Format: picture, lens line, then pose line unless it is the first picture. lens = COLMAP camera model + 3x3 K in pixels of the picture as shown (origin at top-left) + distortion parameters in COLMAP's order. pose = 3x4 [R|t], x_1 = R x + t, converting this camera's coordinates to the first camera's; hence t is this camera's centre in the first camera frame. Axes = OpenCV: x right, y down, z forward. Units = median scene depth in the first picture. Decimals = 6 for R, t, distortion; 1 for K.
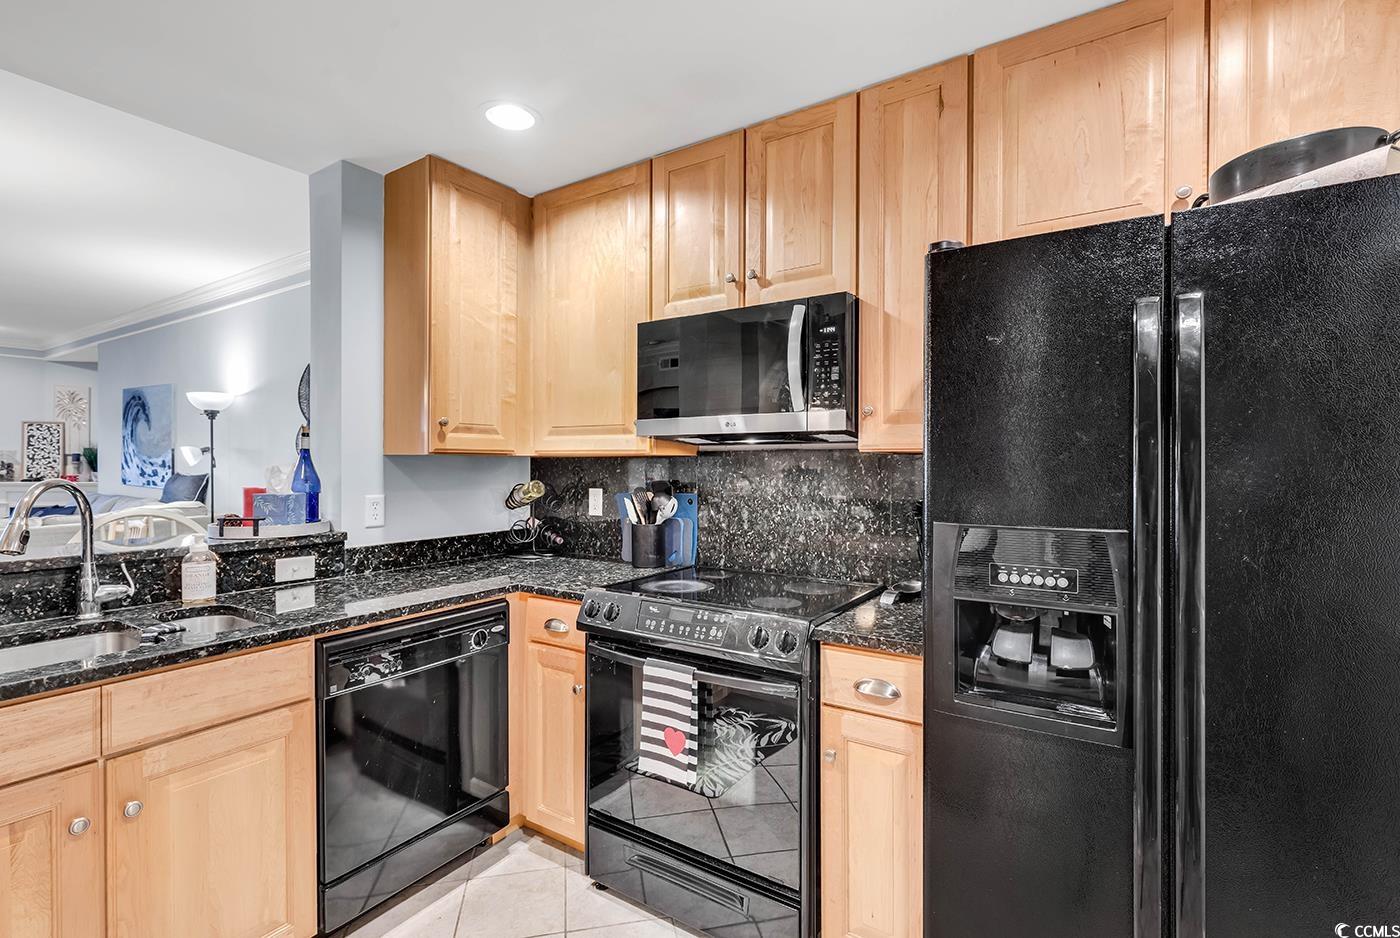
lens RADIAL K [[639.4, 0, 714.1], [0, 639.4, 466.4], [0, 0, 1]] dist [0.003604, 0.000951]
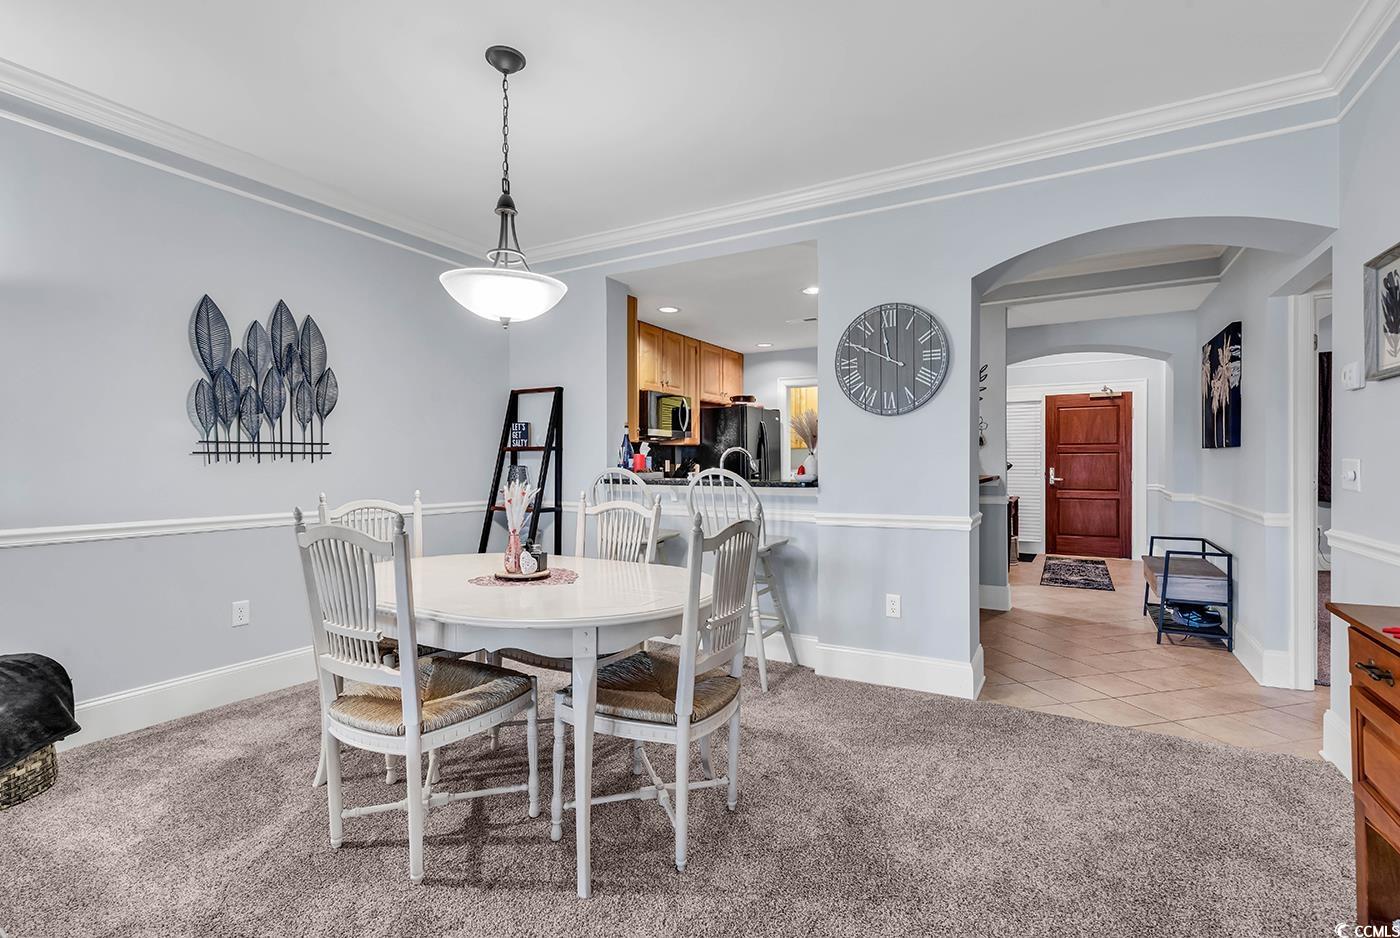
lens RADIAL K [[658.9, 0, 710.0], [0, 658.9, 463.1], [0, 0, 1]] dist [-0.000355, -0.000007]
pose [[-0.072010, -0.005510, 0.997389, -2.616826], [0.001091, 0.999984, 0.005603, 0.045741], [-0.997403, 0.001492, -0.072003, 0.911787]]
